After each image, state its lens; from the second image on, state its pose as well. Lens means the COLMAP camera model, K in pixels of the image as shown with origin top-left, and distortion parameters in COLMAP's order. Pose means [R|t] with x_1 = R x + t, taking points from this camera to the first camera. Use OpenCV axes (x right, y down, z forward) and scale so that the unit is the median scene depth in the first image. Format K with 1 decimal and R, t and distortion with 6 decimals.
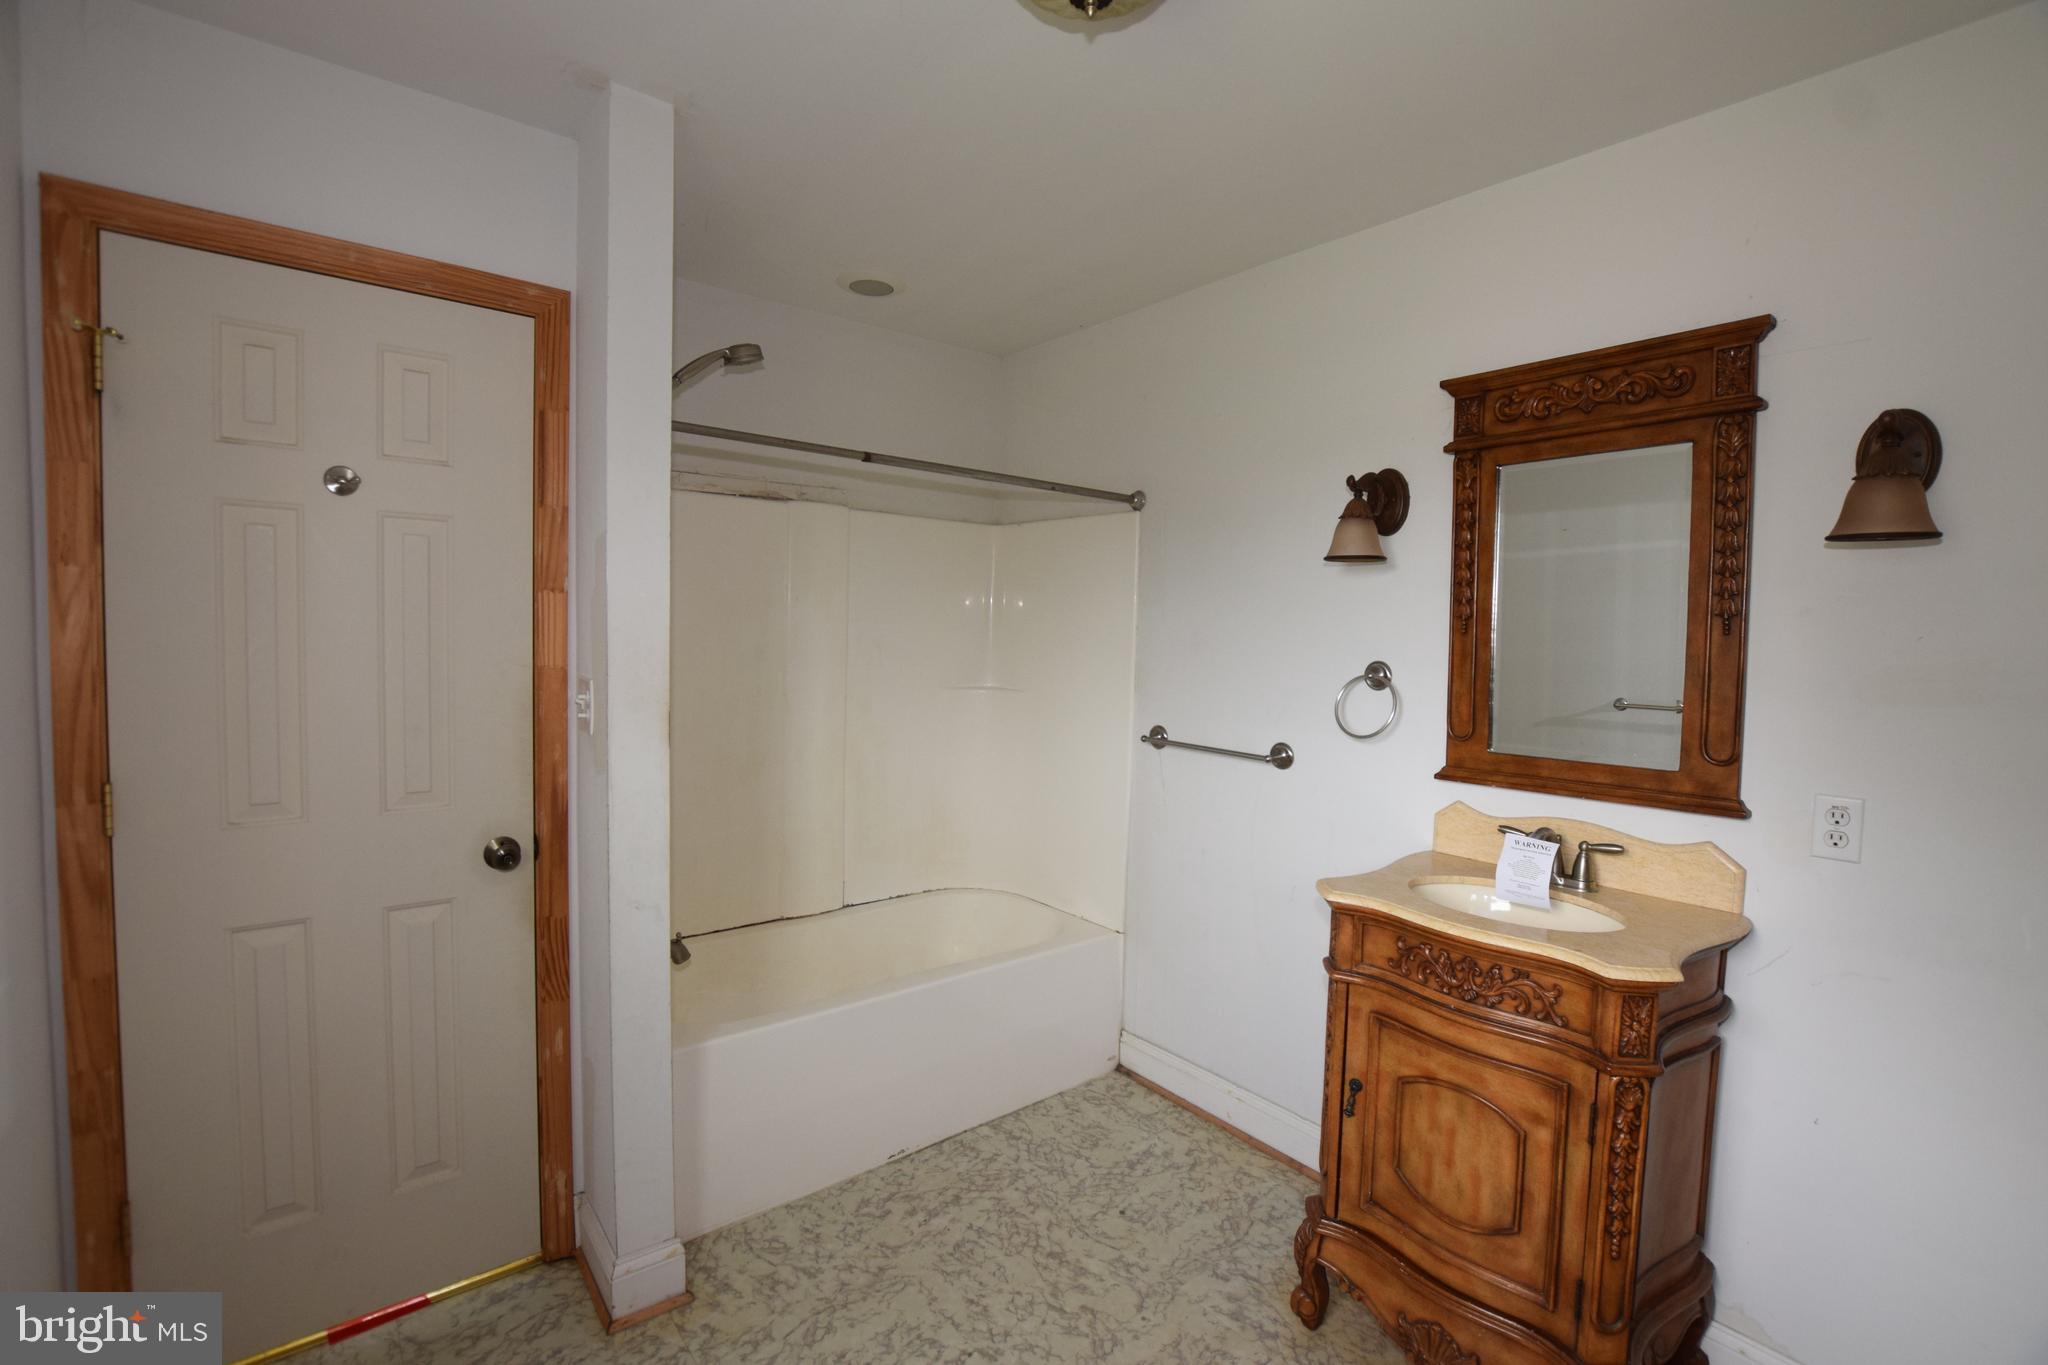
lens RADIAL K [[894.4, 0, 1020.9], [0, 894.4, 678.0], [0, 0, 1]] dist [-0.029850, 0.001146]
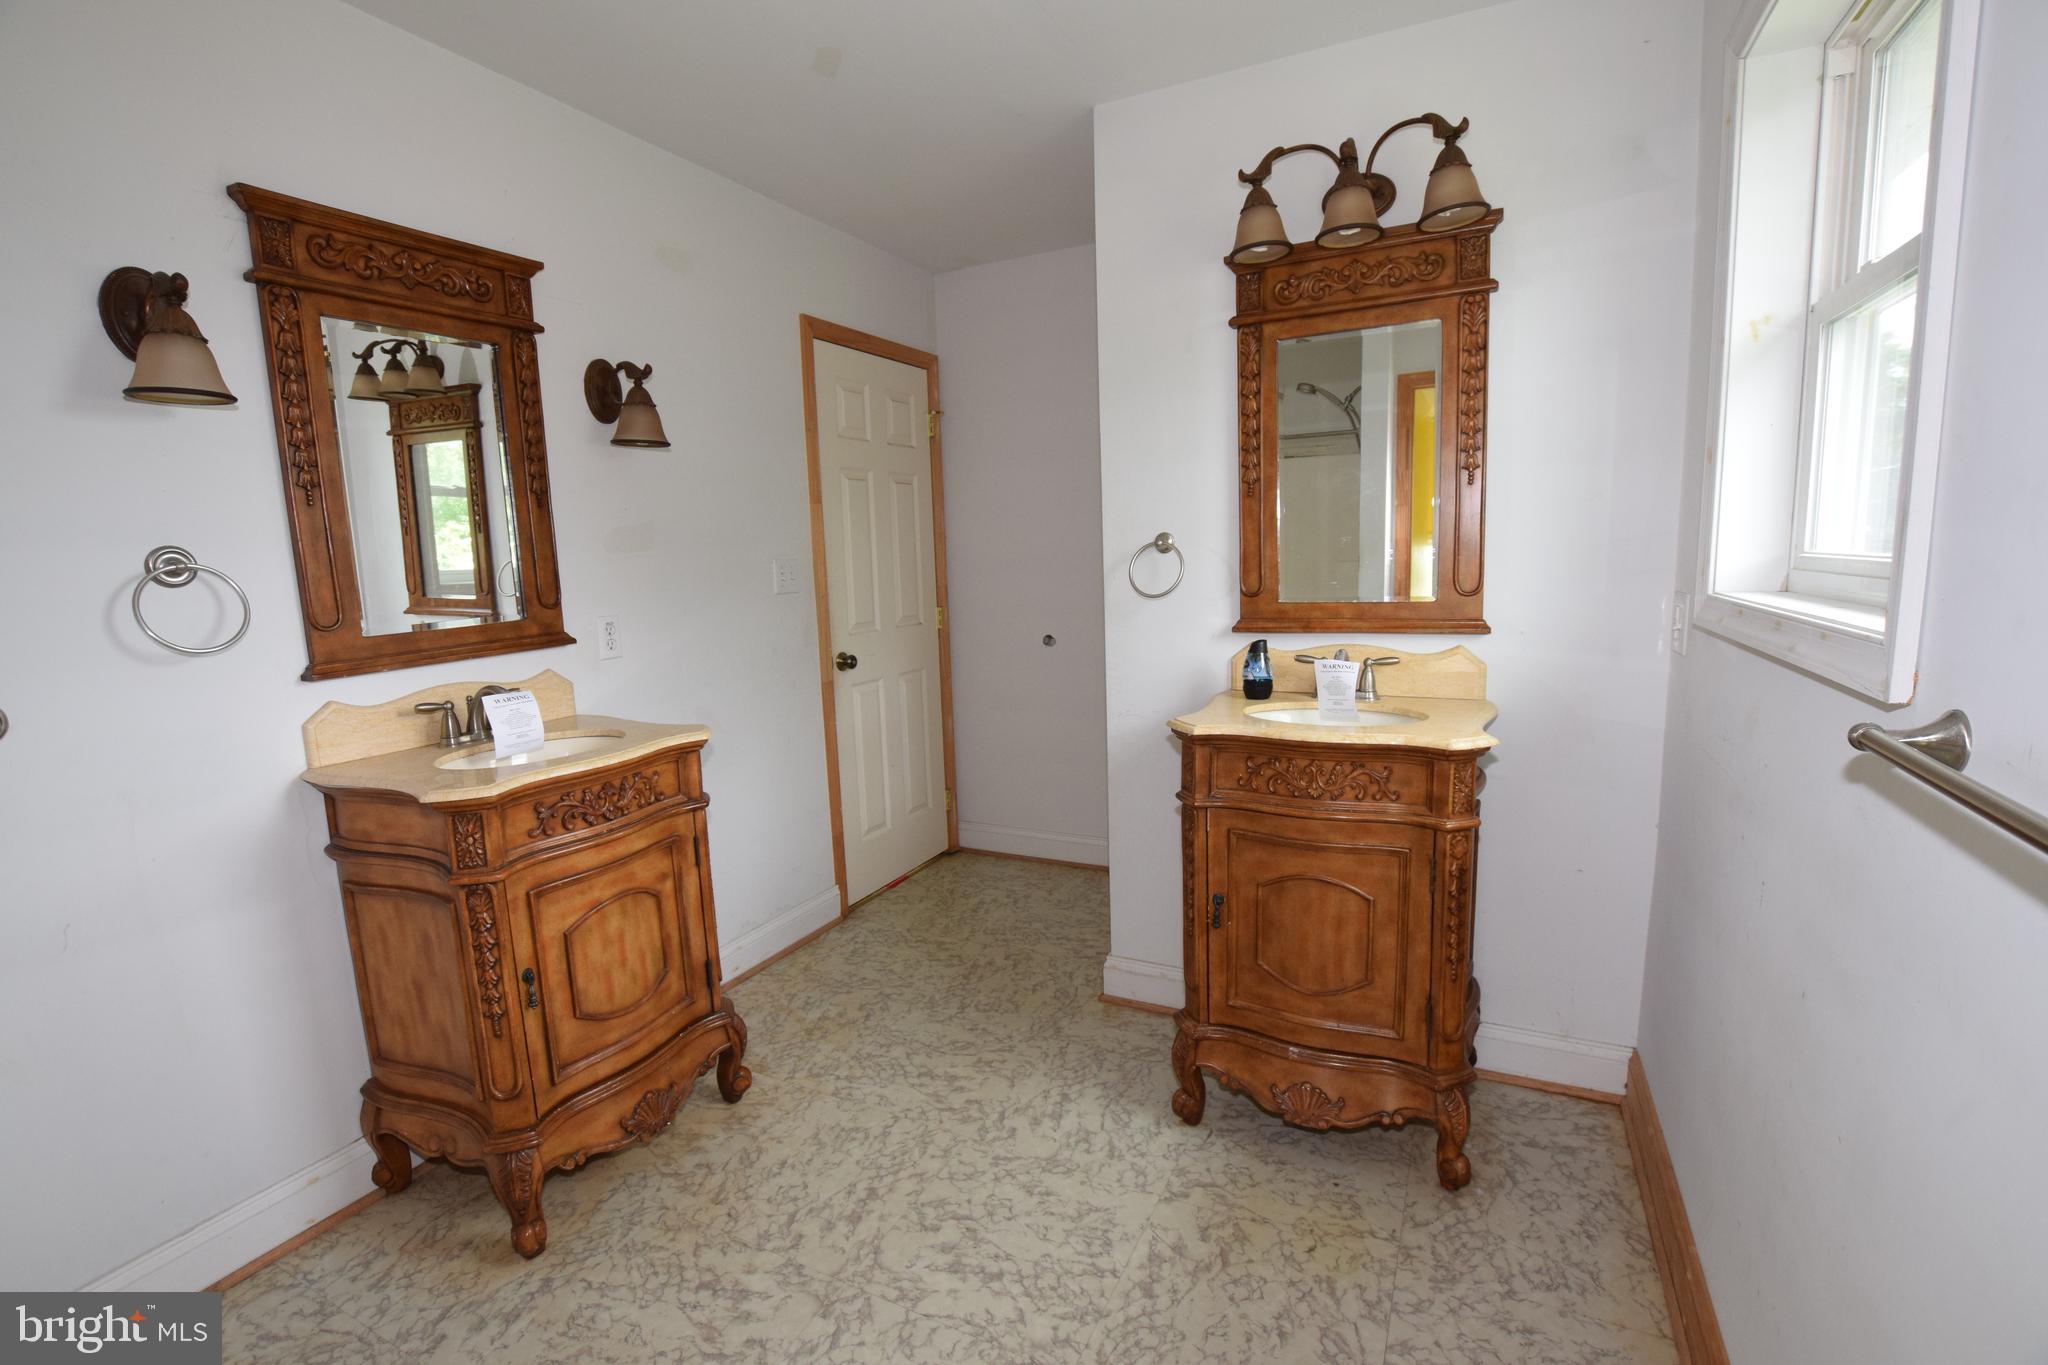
lens RADIAL K [[894.4, 0, 1023.5], [0, 894.4, 678.0], [0, 0, 1]] dist [-0.029850, 0.001146]
pose [[-0.396532, -0.144647, 0.906554, -0.711698], [0.075640, 0.979003, 0.189292, 0.004963], [-0.914899, 0.143632, -0.377265, 0.893080]]
